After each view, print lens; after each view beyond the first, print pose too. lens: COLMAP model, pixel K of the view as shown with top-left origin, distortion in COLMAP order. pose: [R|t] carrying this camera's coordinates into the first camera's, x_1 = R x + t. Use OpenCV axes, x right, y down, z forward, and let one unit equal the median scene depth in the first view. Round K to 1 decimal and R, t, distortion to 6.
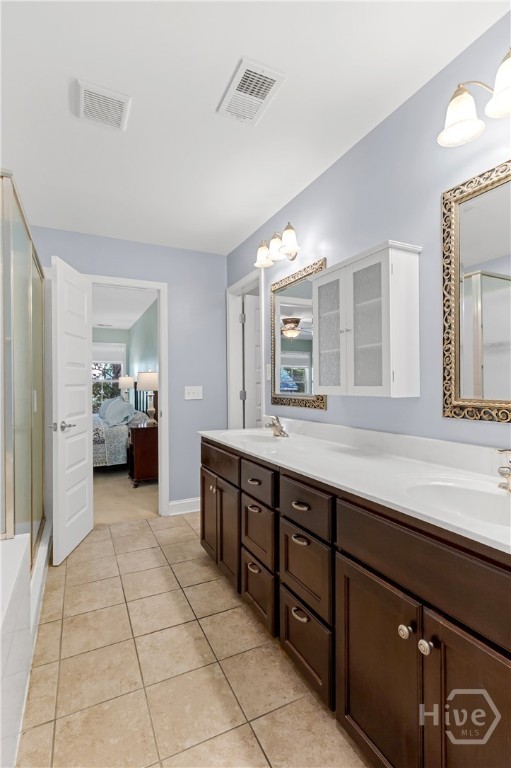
lens RADIAL K [[358.9, 0, 252.5], [0, 358.9, 382.2], [0, 0, 1]] dist [-0.000678, 0.000035]
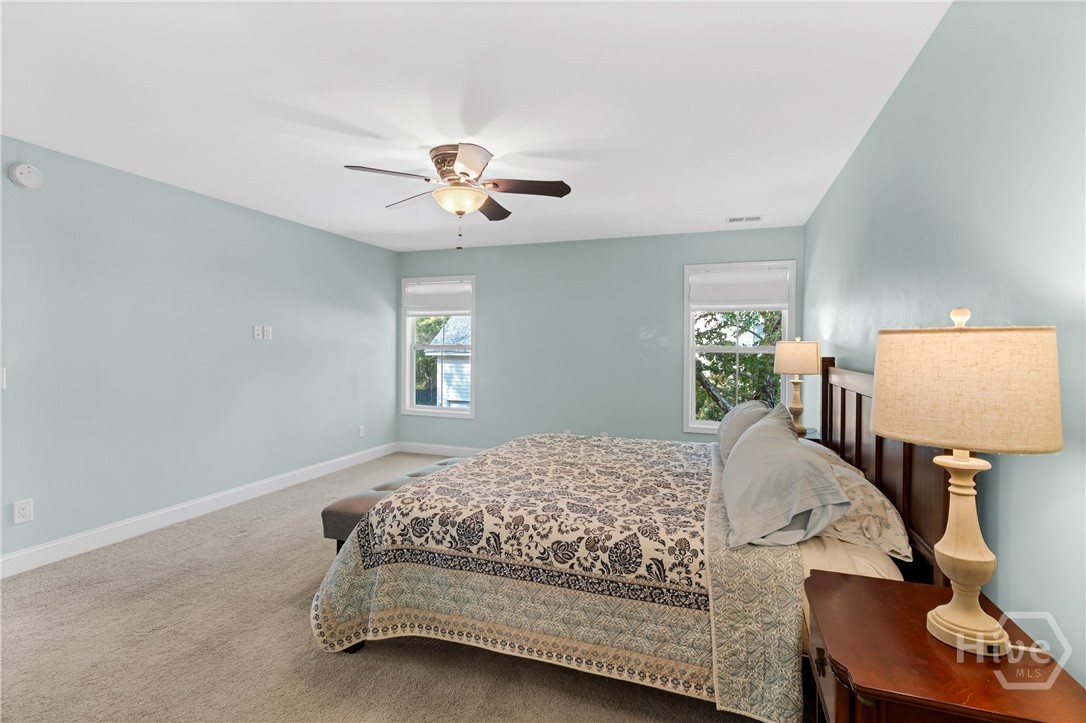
lens RADIAL K [[507.5, 0, 541.7], [0, 507.5, 355.4], [0, 0, 1]] dist [-0.000678, 0.000035]
pose [[0.703366, 0.030357, -0.710180, -0.171111], [-0.013358, 0.999476, 0.029494, -0.012761], [0.710703, -0.011259, 0.703402, 0.462280]]
